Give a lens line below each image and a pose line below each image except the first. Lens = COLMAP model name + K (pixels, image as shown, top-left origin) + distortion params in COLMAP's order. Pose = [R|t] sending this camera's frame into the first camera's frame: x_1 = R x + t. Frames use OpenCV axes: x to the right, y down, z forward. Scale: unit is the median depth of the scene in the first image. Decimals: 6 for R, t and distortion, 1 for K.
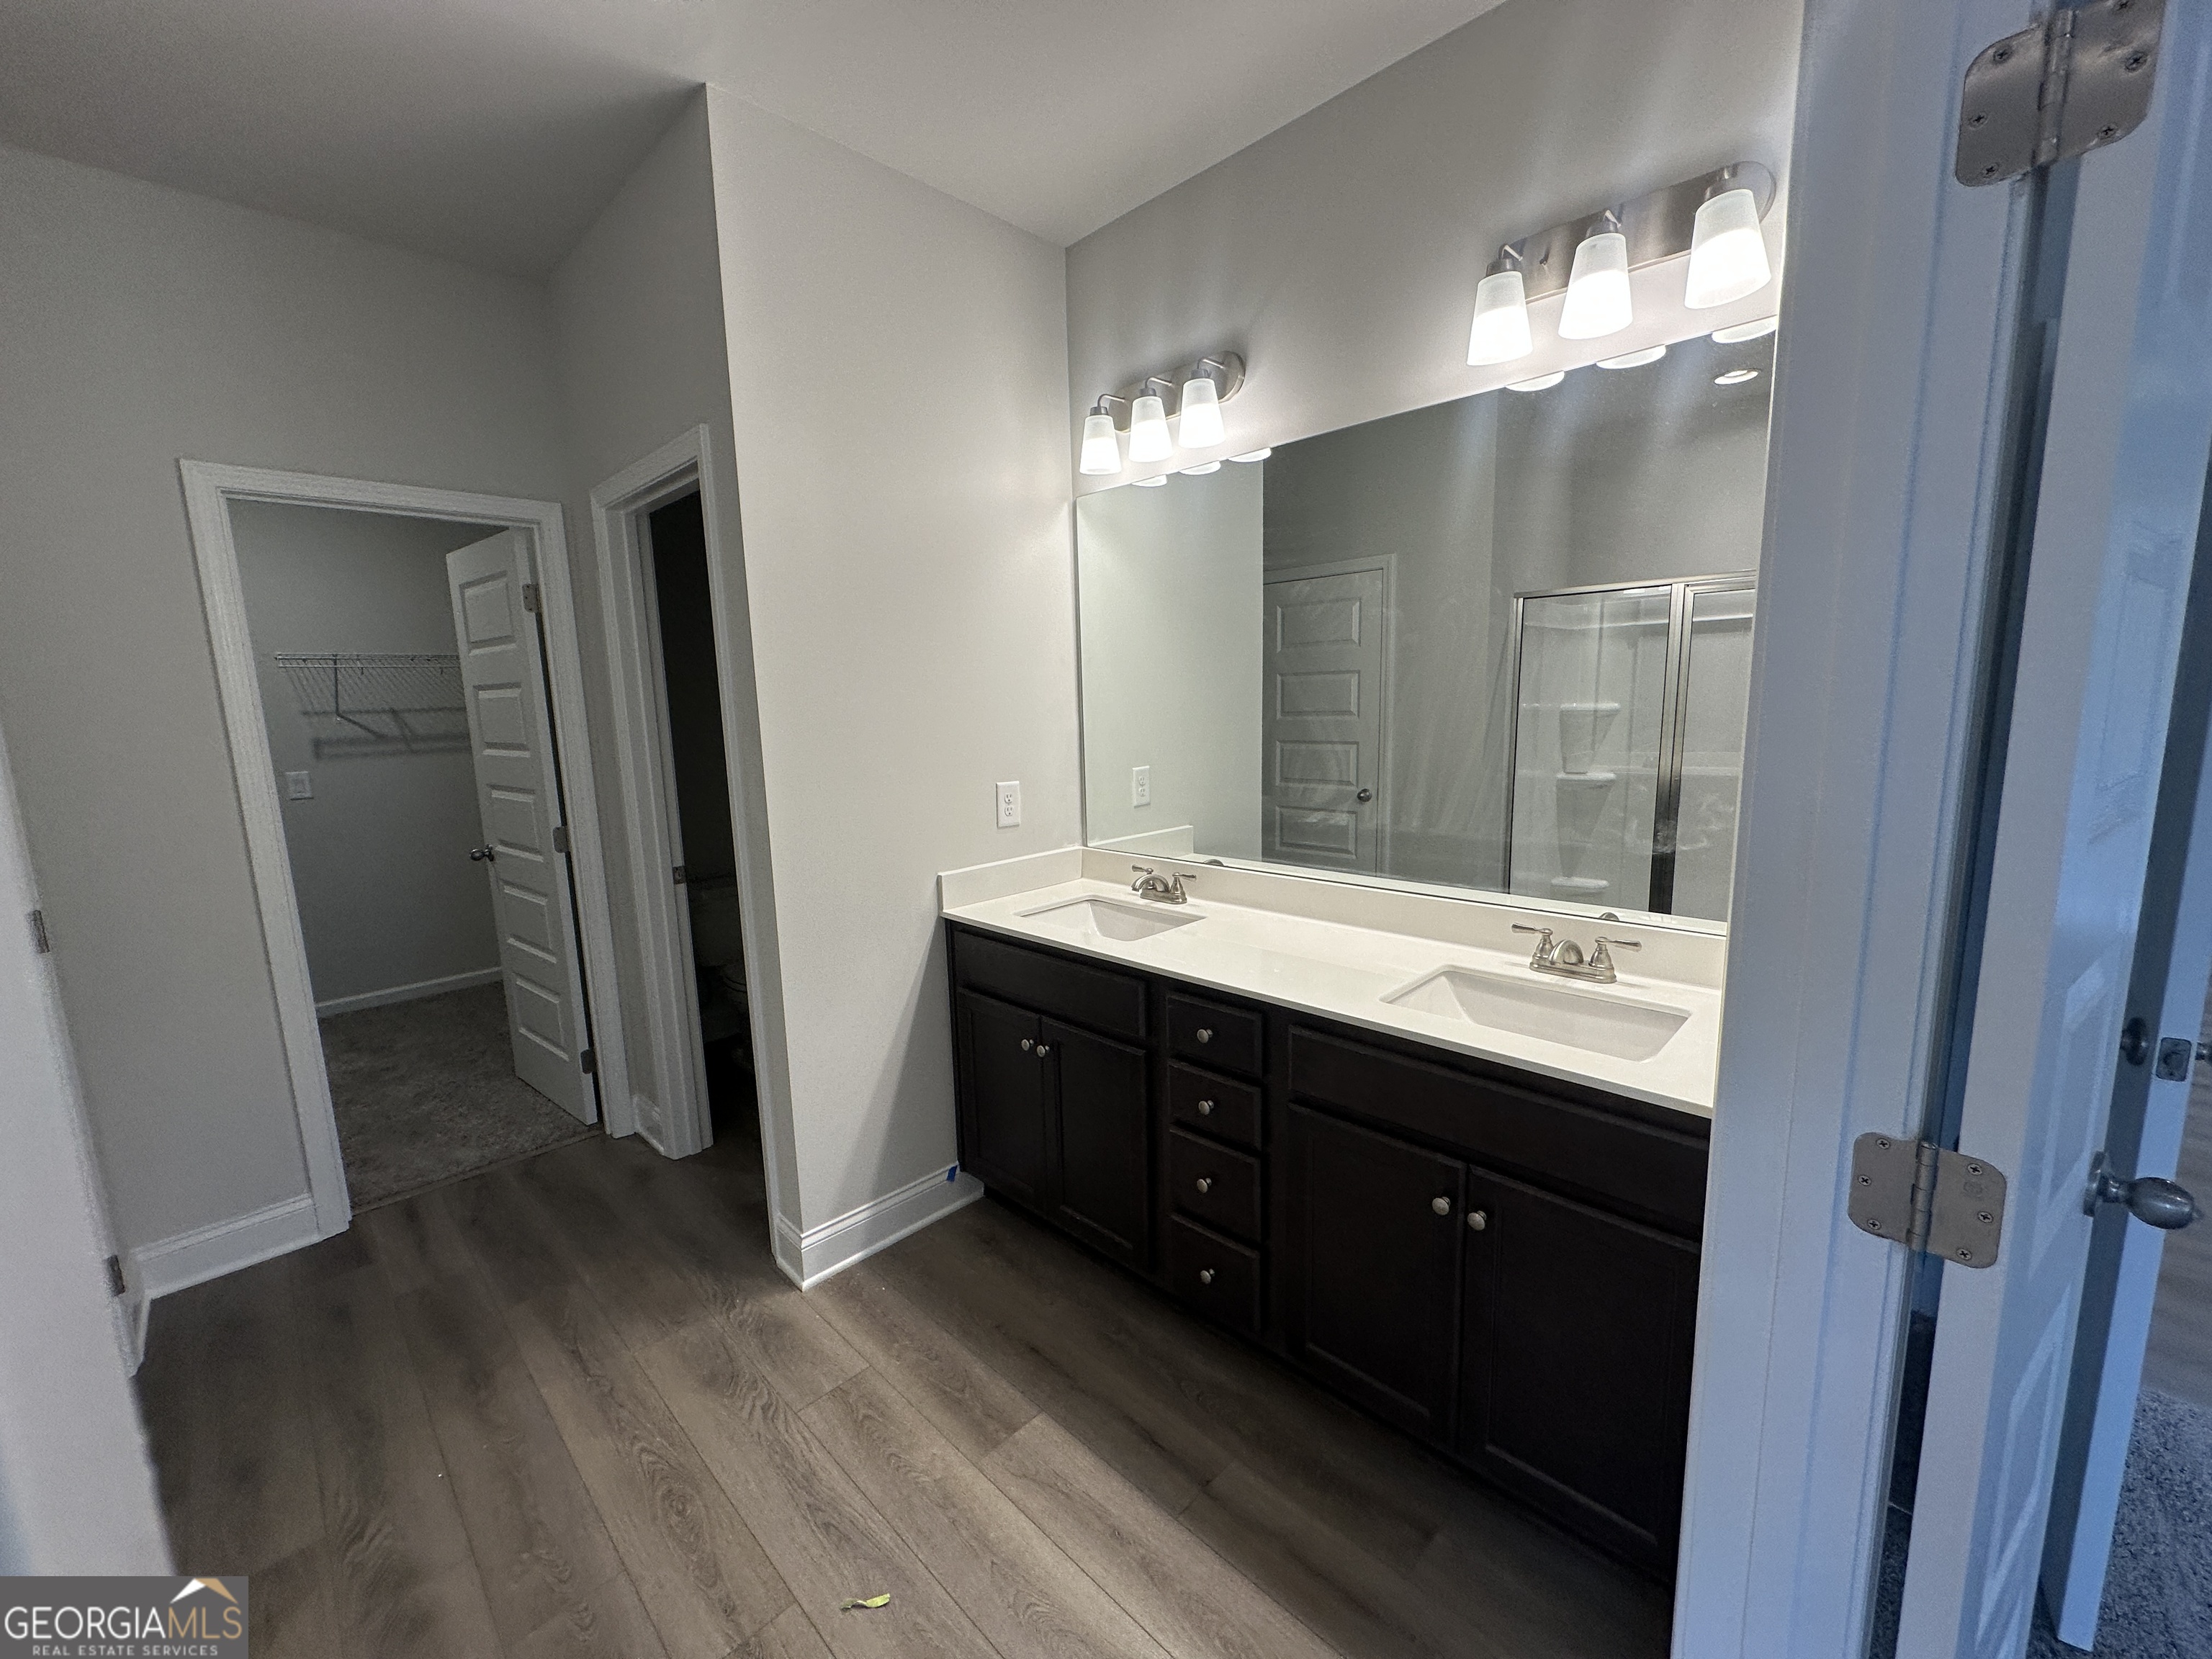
lens RADIAL K [[877.2, 0, 1104.2], [0, 877.2, 827.2], [0, 0, 1]] dist [-0.000315, 0.000613]
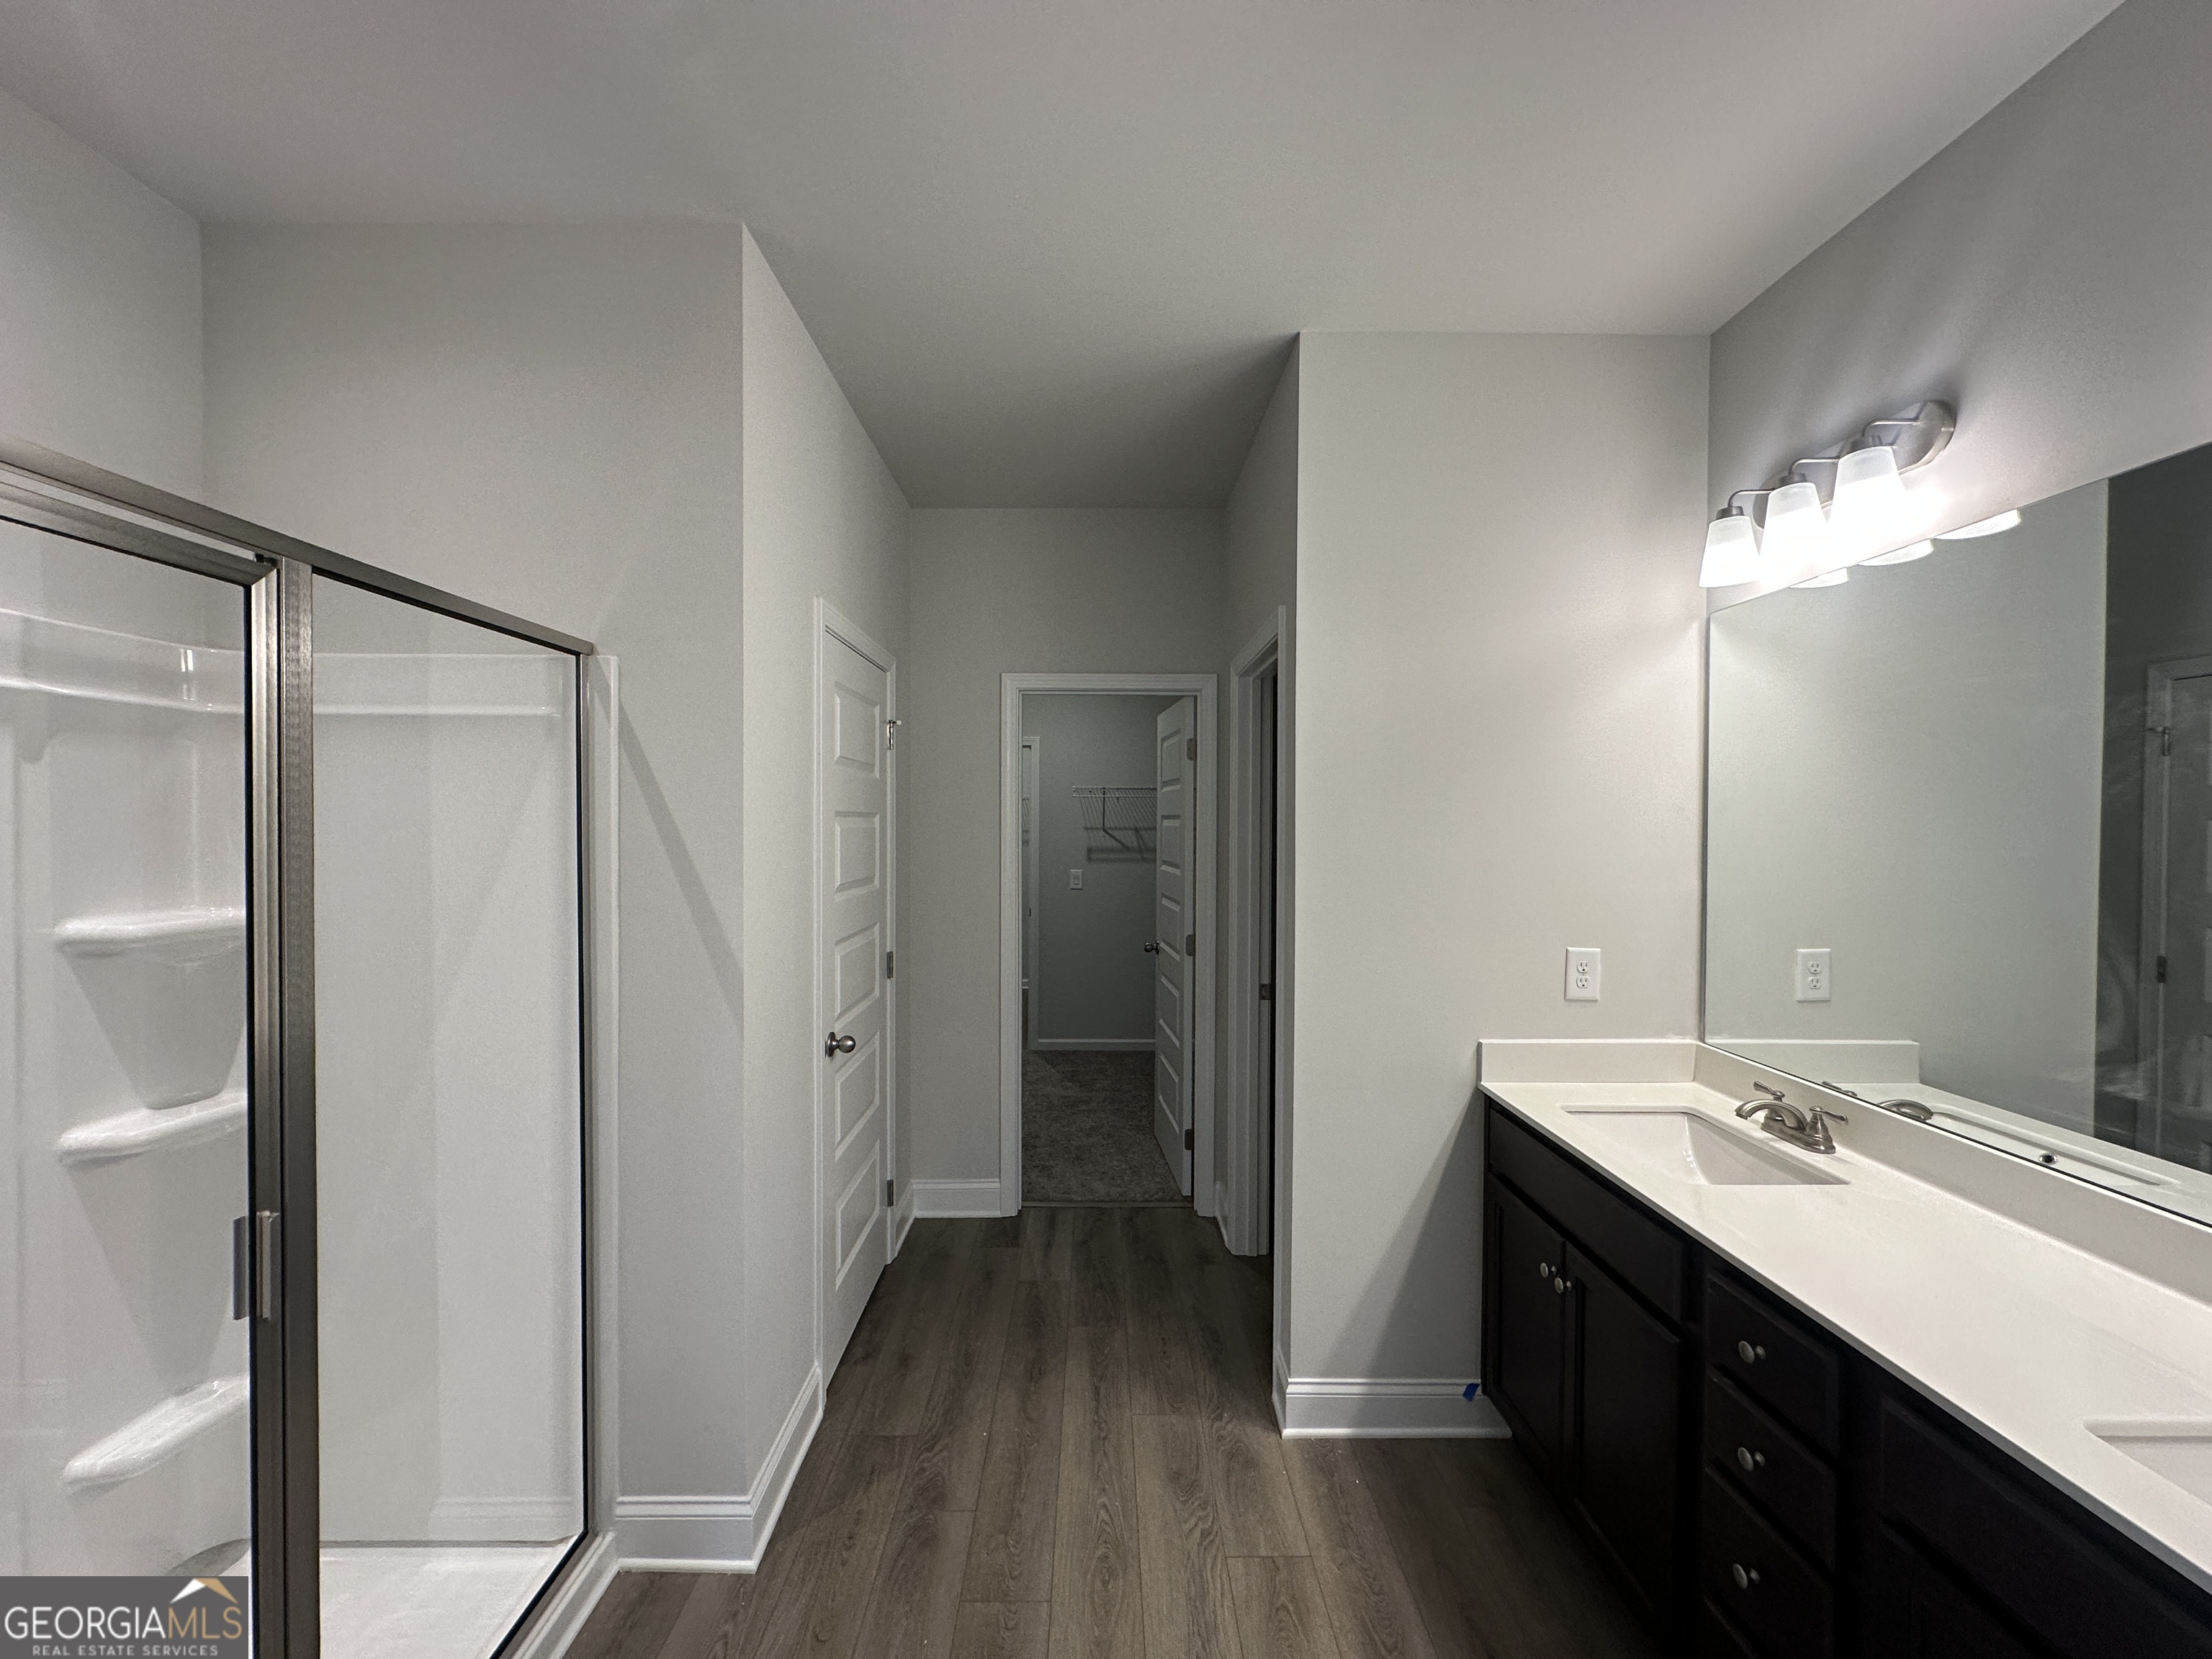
lens RADIAL K [[877.2, 0, 1104.1], [0, 877.2, 828.2], [0, 0, 1]] dist [-0.000315, 0.000613]
pose [[0.707963, 0.035649, -0.705349, 0.169272], [-0.127609, 0.988744, -0.078109, -0.043223], [0.694625, 0.145307, 0.704544, 0.058793]]
